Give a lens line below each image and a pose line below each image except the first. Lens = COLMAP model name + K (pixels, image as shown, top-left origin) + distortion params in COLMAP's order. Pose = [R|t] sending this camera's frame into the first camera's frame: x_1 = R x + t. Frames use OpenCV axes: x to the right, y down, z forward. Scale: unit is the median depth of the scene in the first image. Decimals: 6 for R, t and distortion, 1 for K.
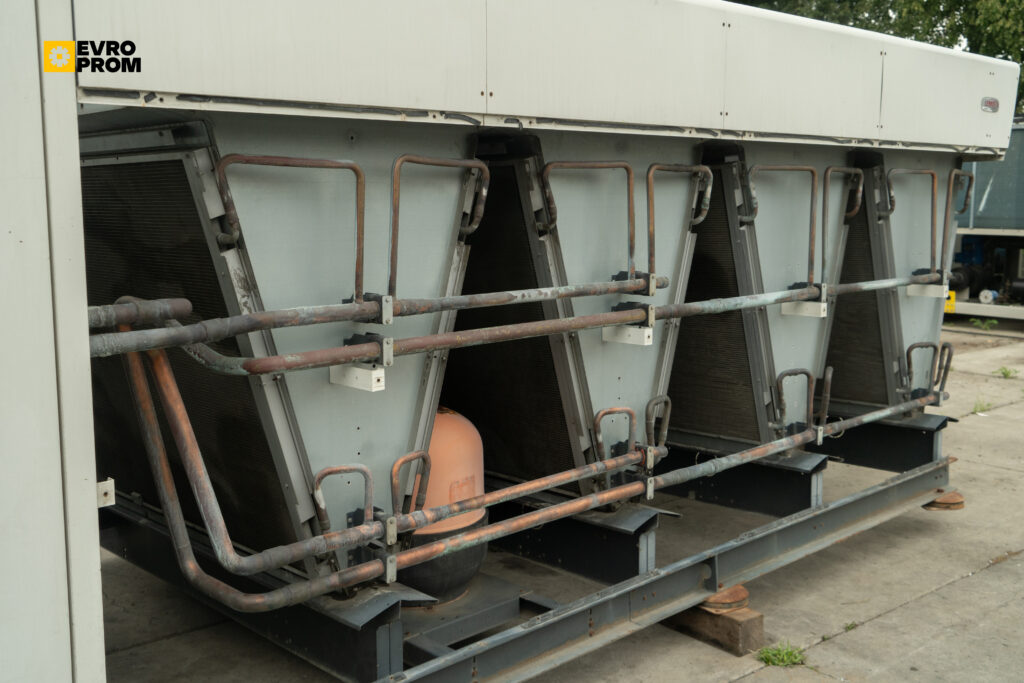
lens RADIAL K [[1117.1, 0, 512.0], [0, 1117.1, 341.5], [0, 0, 1]] dist [0.122817, -0.230851]
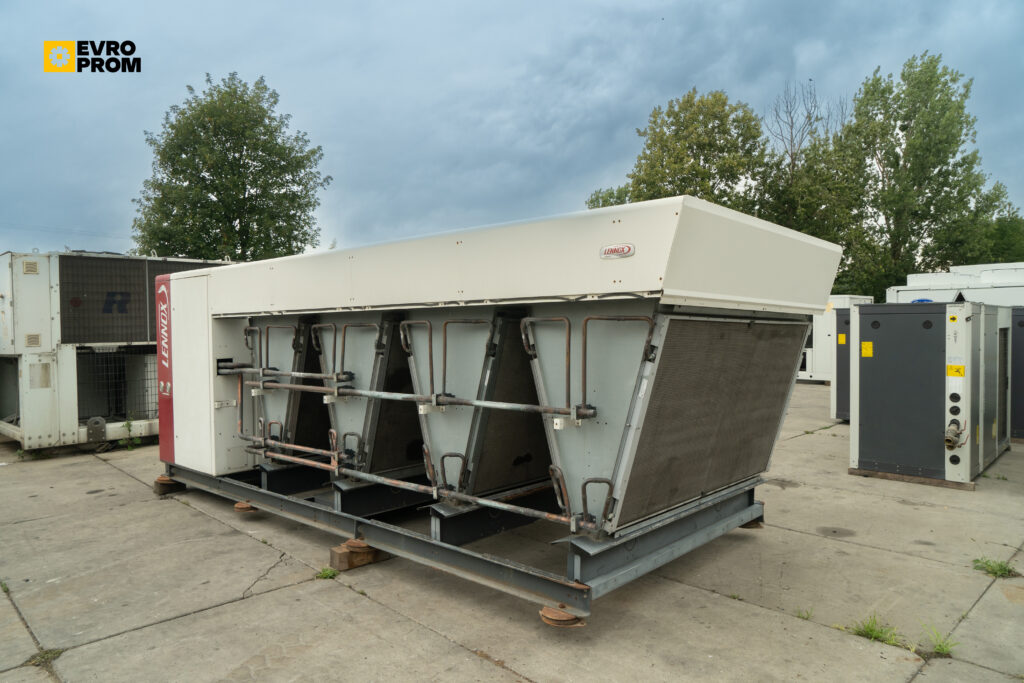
lens RADIAL K [[675.2, 0, 510.9], [0, 675.2, 358.0], [0, 0, 1]] dist [0.007214, 0.001451]
pose [[0.031847, 0.020989, -0.999272, 0.711345], [-0.137149, 0.990414, 0.016432, -0.076533], [0.990038, 0.136526, 0.034420, 0.621254]]
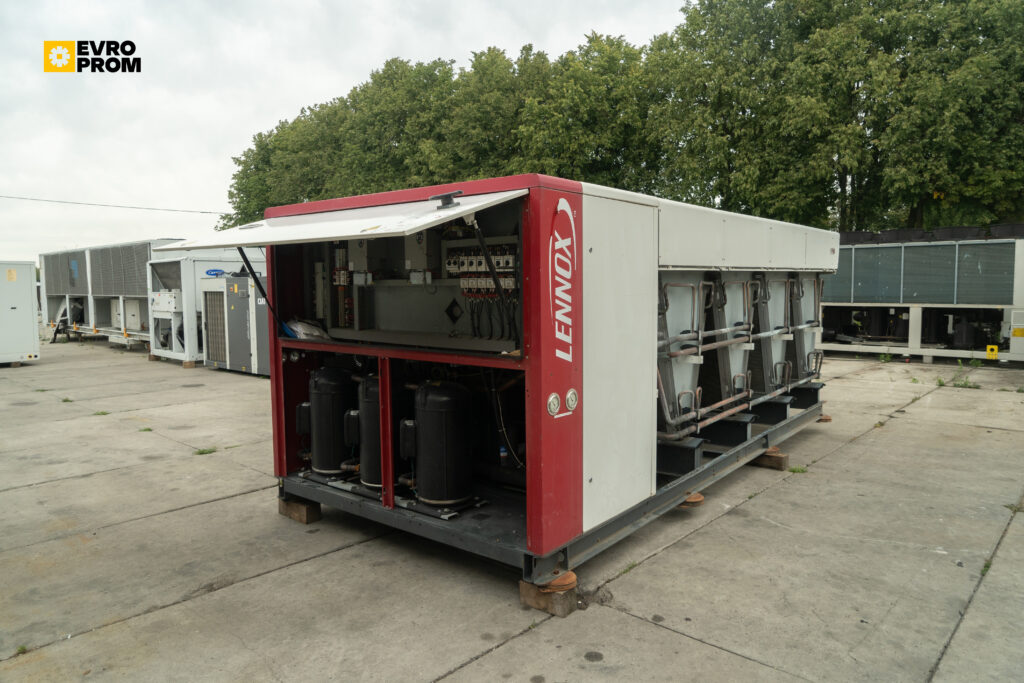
lens RADIAL K [[675.2, 0, 510.9], [0, 675.2, 358.0], [0, 0, 1]] dist [0.007214, 0.001451]
pose [[0.994865, -0.043586, 0.091350, -0.567825], [0.047365, 0.998092, -0.039617, 0.056903], [-0.089449, 0.043741, 0.995030, -0.506752]]
